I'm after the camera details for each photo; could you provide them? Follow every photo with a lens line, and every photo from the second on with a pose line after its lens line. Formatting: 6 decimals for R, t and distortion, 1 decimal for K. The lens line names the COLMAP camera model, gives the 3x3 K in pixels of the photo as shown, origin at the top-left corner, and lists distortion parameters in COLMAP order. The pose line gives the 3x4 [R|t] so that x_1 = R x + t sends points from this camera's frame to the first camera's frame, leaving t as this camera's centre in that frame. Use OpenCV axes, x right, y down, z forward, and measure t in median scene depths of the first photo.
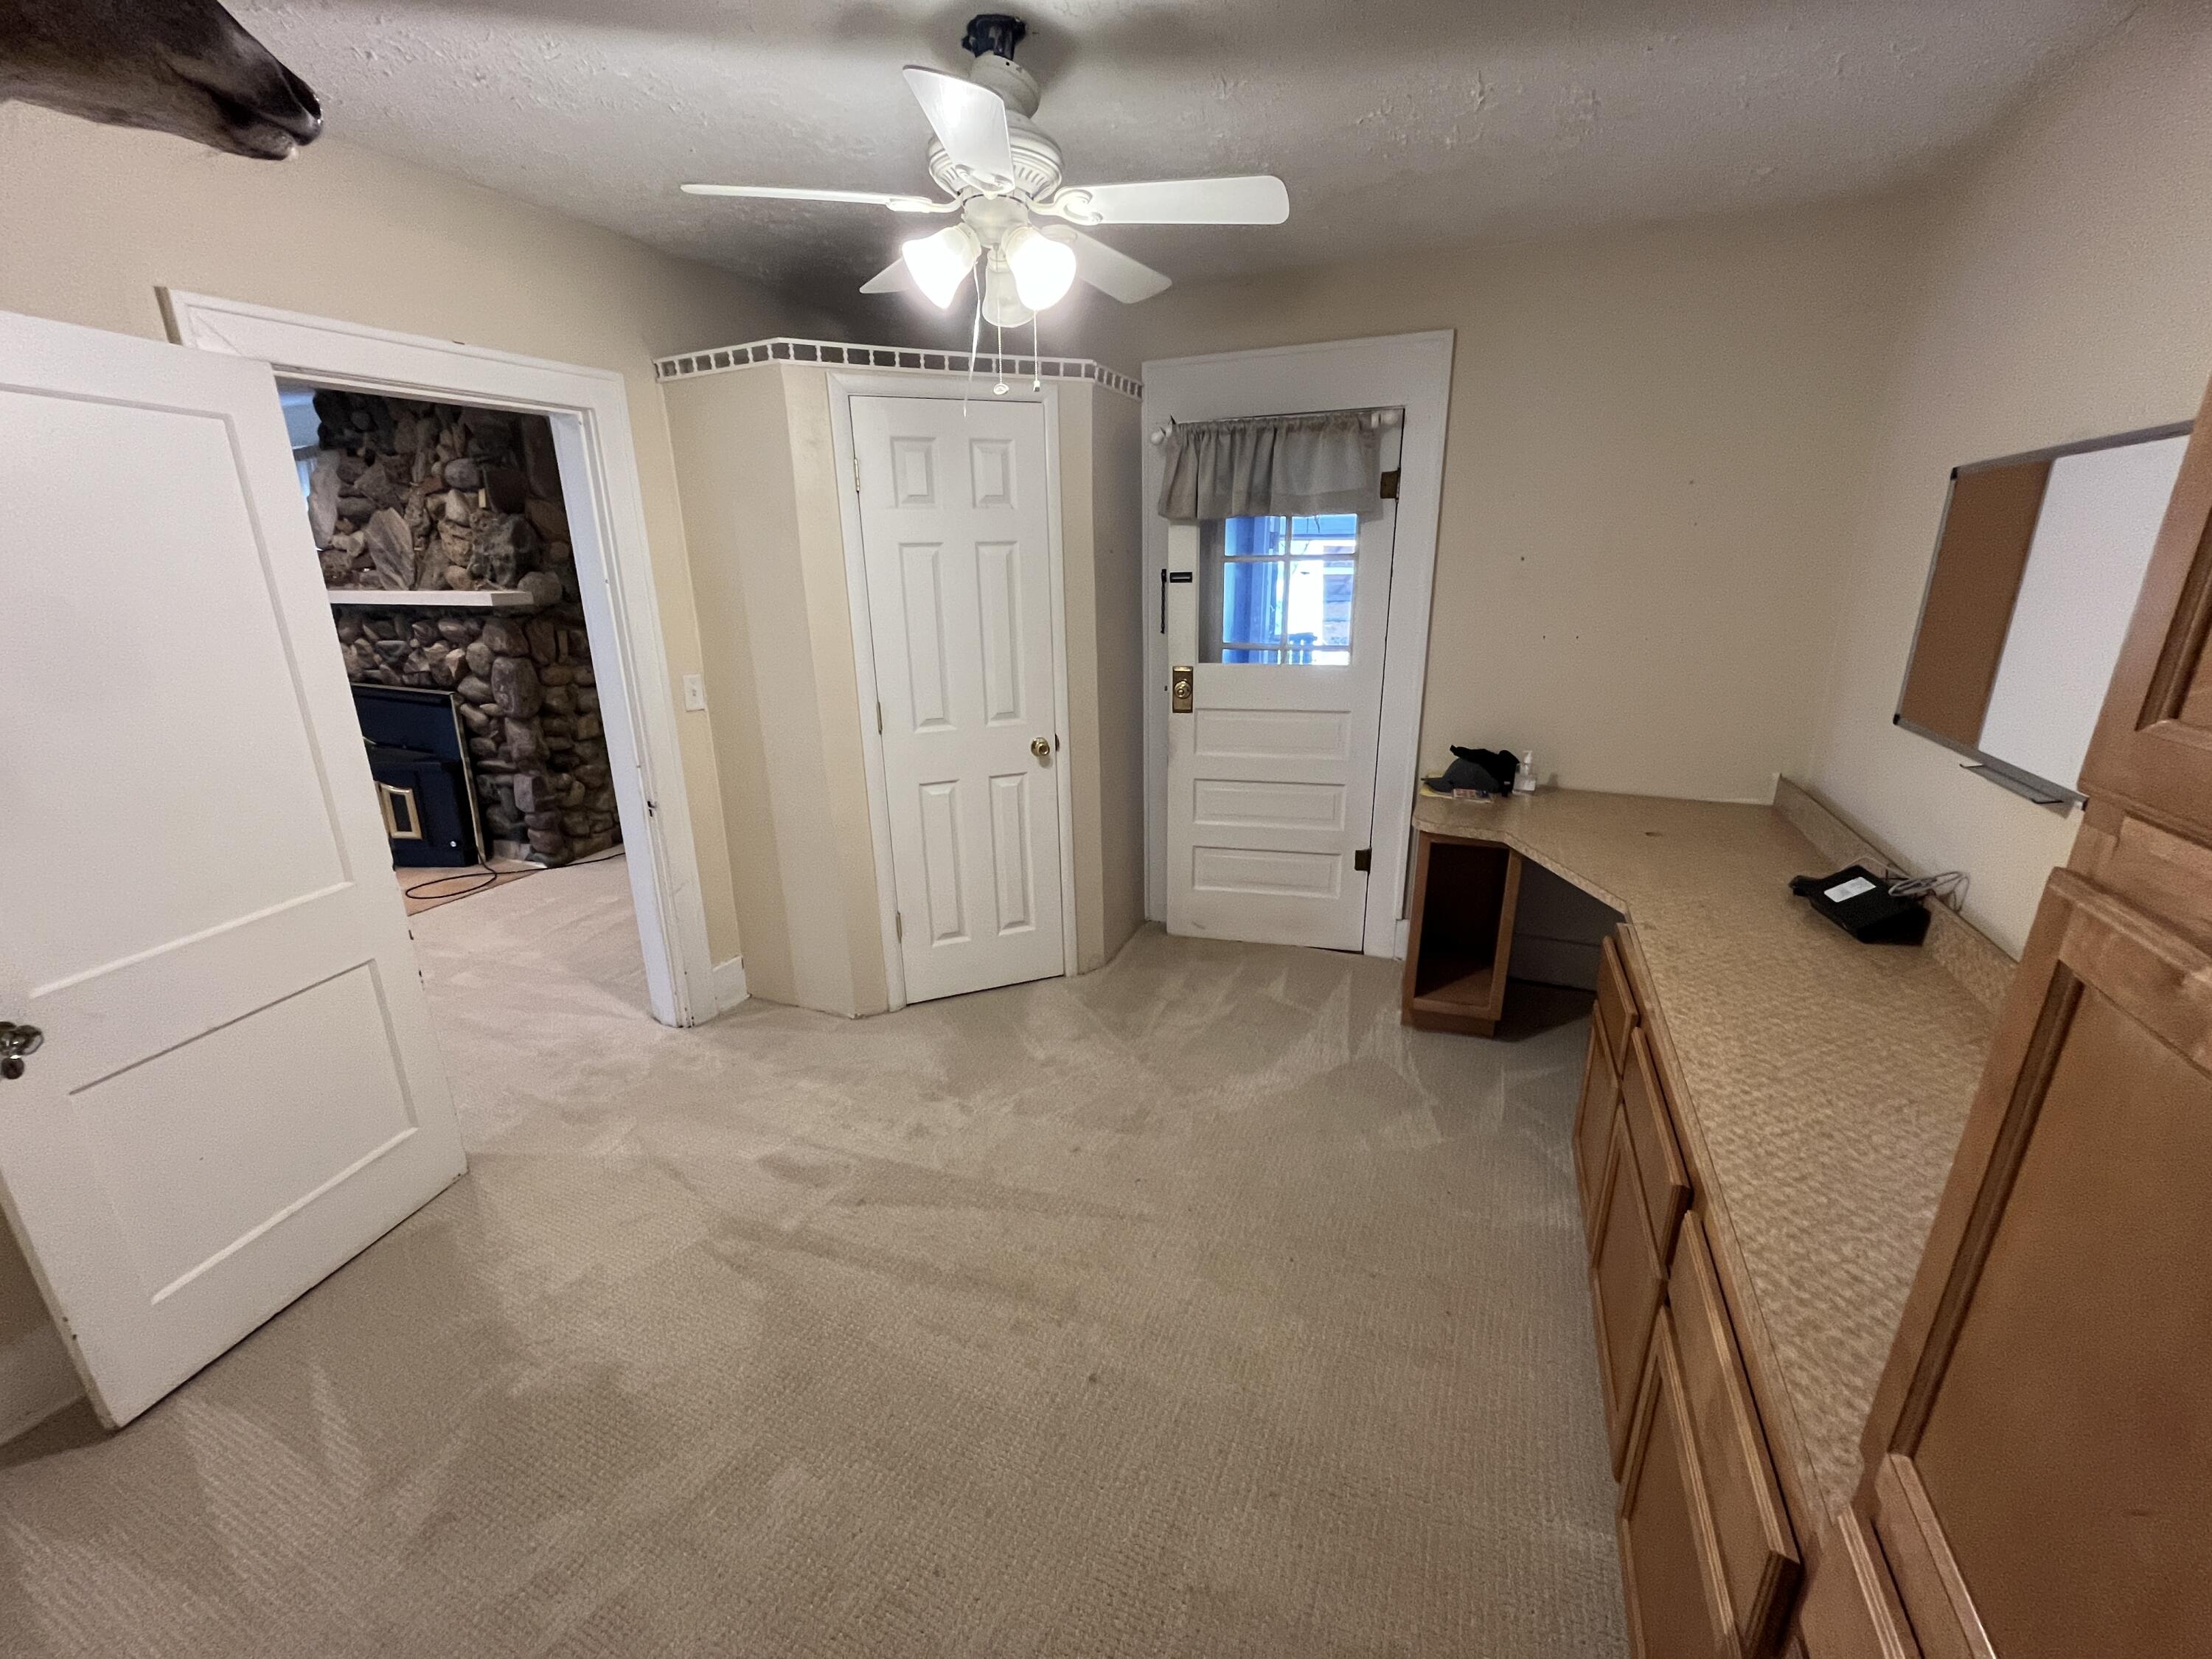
lens RADIAL K [[896.9, 0, 1104.9], [0, 896.9, 835.5], [0, 0, 1]] dist [-0.001500, 0.000130]
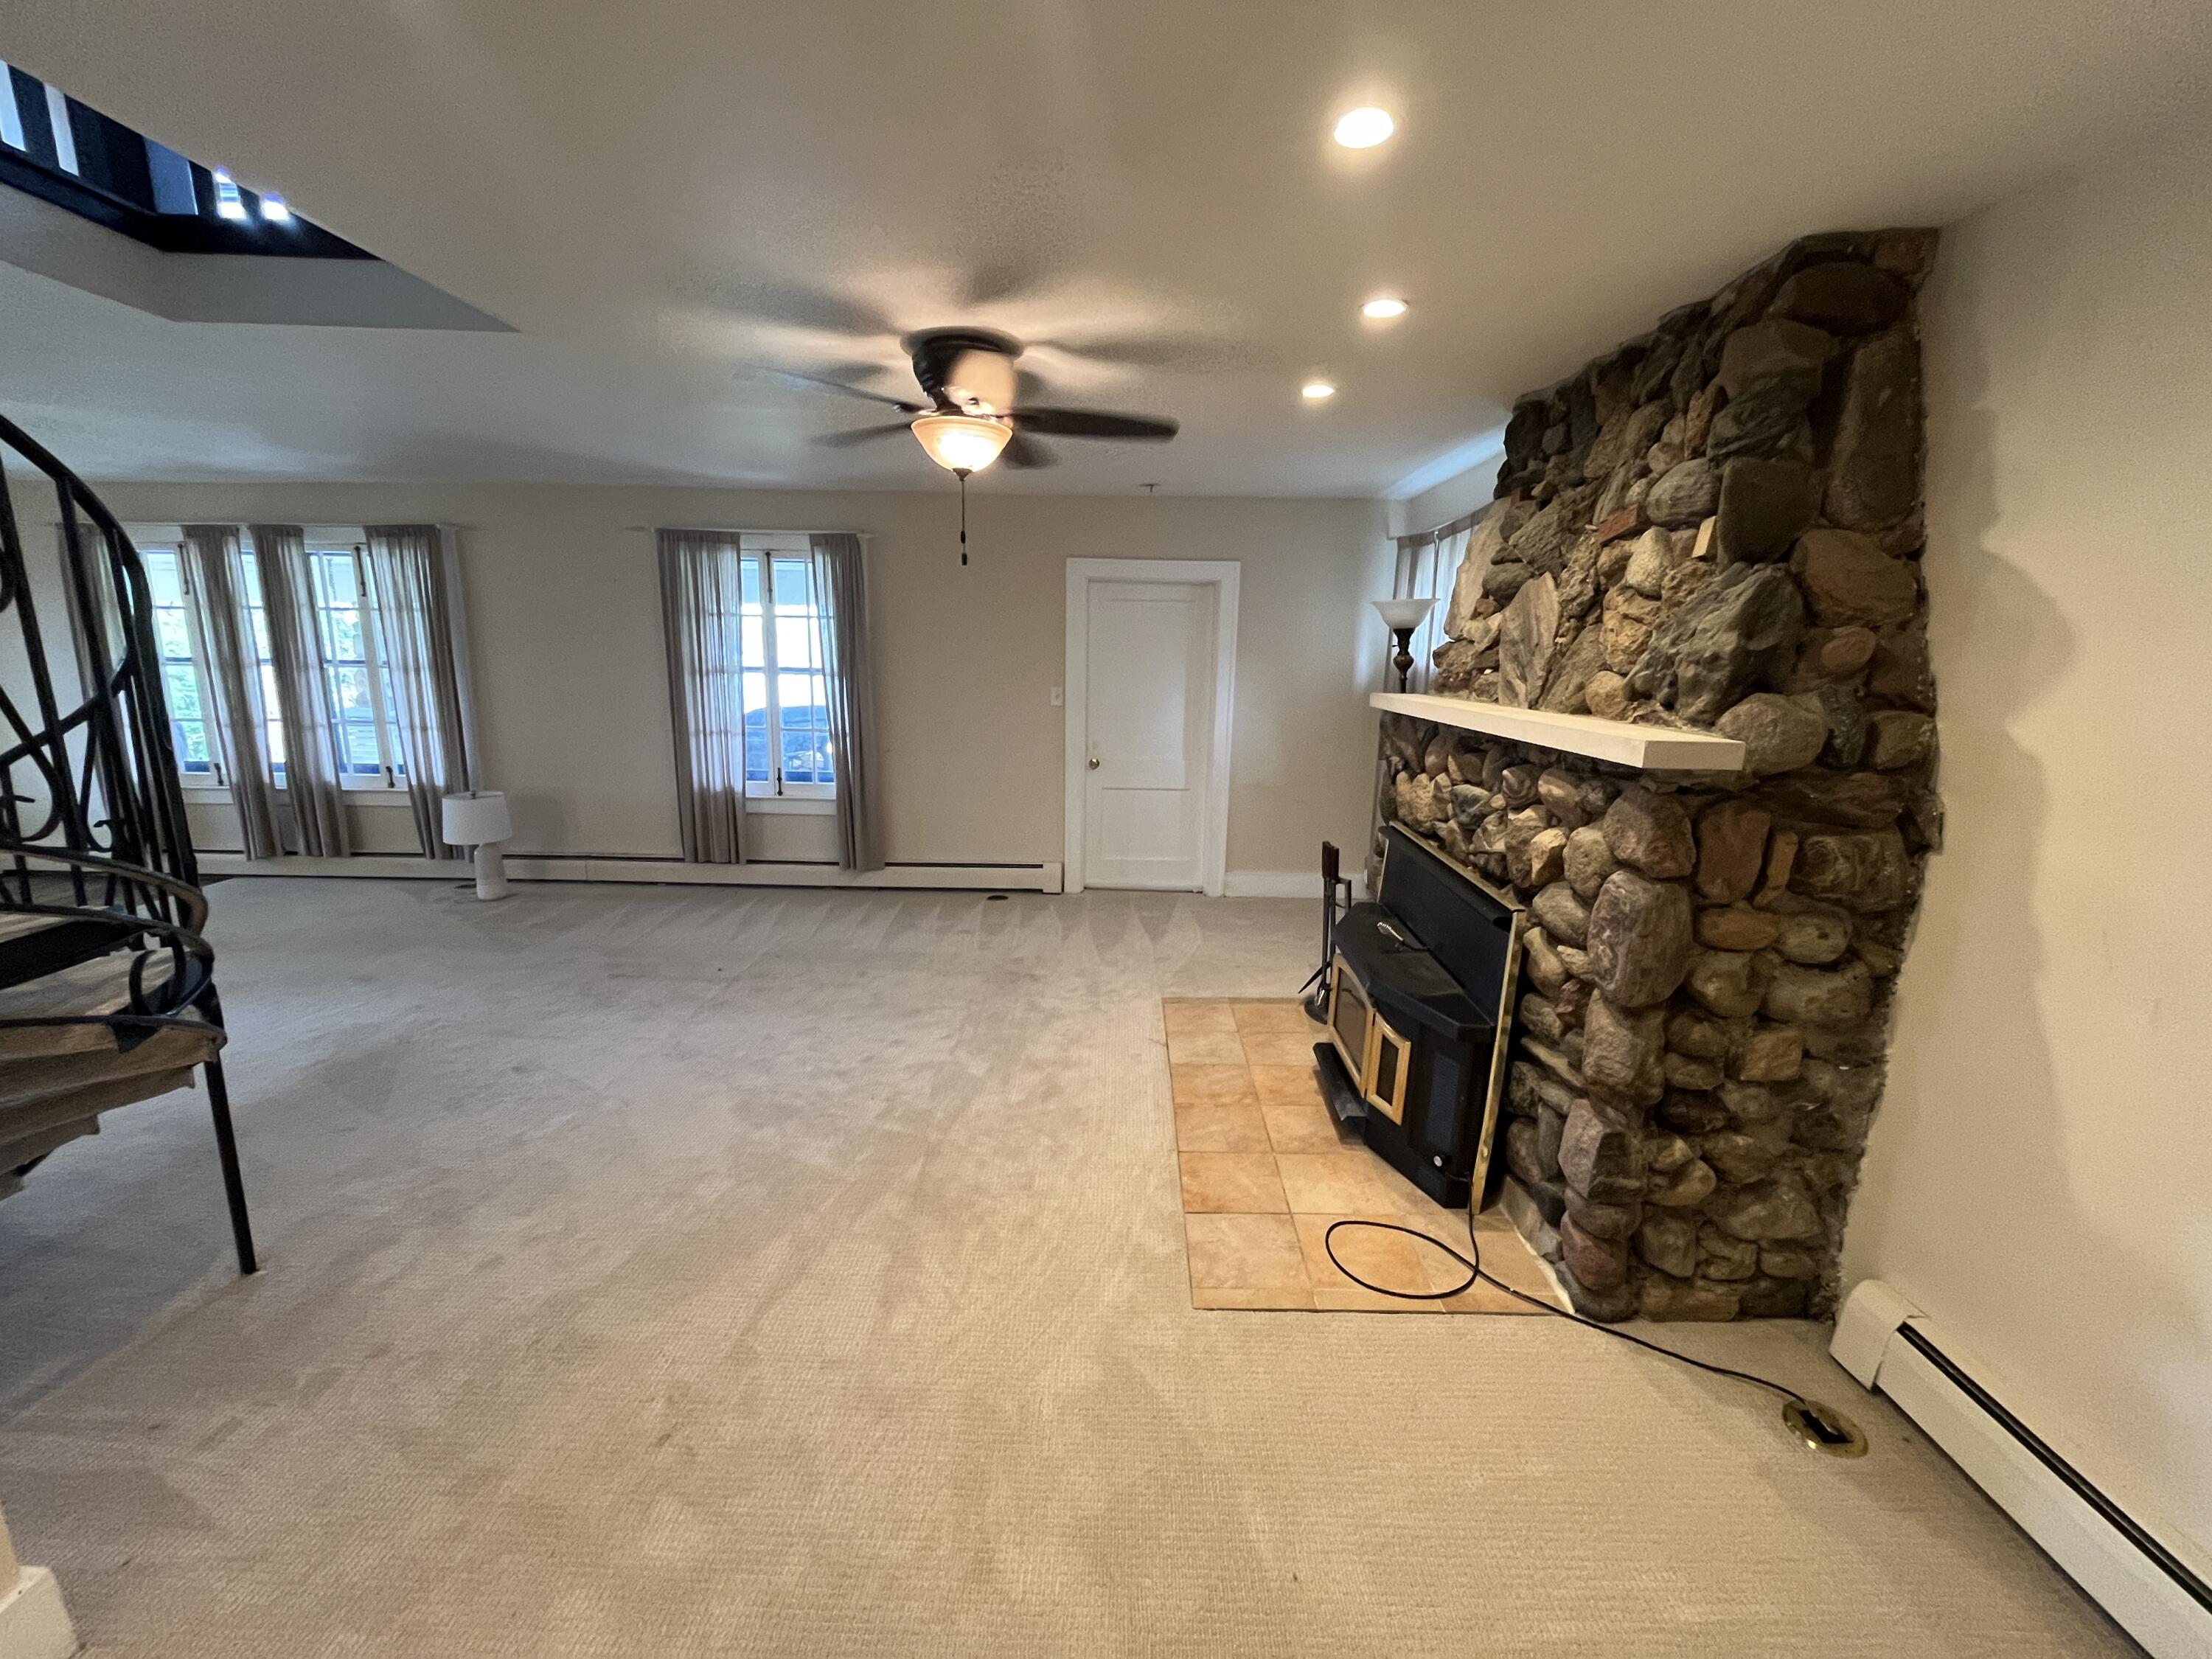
lens RADIAL K [[896.9, 0, 1099.1], [0, 896.9, 824.8], [0, 0, 1]] dist [-0.001500, 0.000130]
pose [[0.395435, 0.191212, -0.898370, -0.359036], [-0.290350, 0.953958, 0.075240, -0.170277], [0.871394, 0.231089, 0.432747, 0.539690]]
